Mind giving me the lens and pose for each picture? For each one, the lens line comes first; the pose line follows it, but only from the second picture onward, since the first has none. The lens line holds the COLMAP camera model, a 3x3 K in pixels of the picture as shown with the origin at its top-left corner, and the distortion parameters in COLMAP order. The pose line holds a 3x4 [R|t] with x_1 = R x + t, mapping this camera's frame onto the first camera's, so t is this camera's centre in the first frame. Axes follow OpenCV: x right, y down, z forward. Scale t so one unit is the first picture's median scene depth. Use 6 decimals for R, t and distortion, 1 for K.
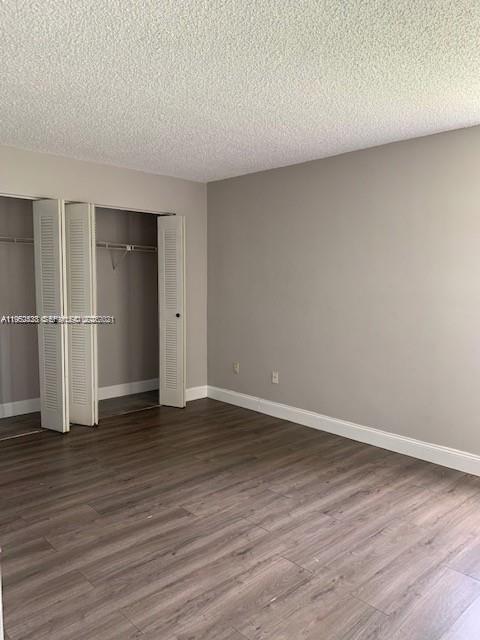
lens RADIAL K [[491.9, 0, 240.0], [0, 491.9, 320.0], [0, 0, 1]] dist [0.055526, -0.005935]
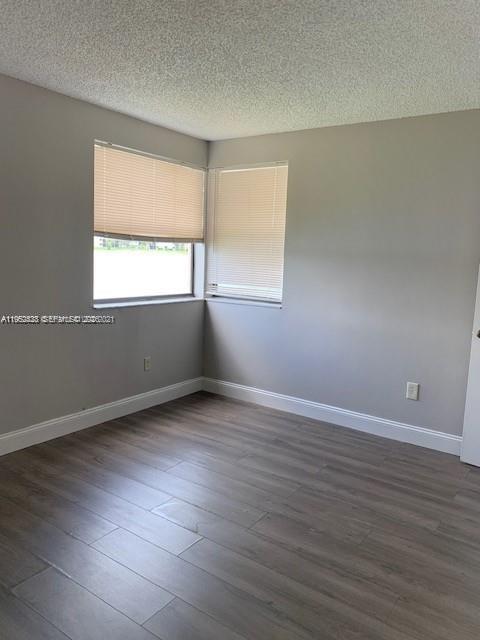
lens RADIAL K [[491.9, 0, 240.0], [0, 491.9, 320.0], [0, 0, 1]] dist [0.055526, -0.005935]
pose [[-0.195213, -0.153762, 0.968633, -0.638845], [0.029779, 0.986249, 0.162560, -0.100369], [-0.980309, 0.060579, -0.187949, 0.873997]]
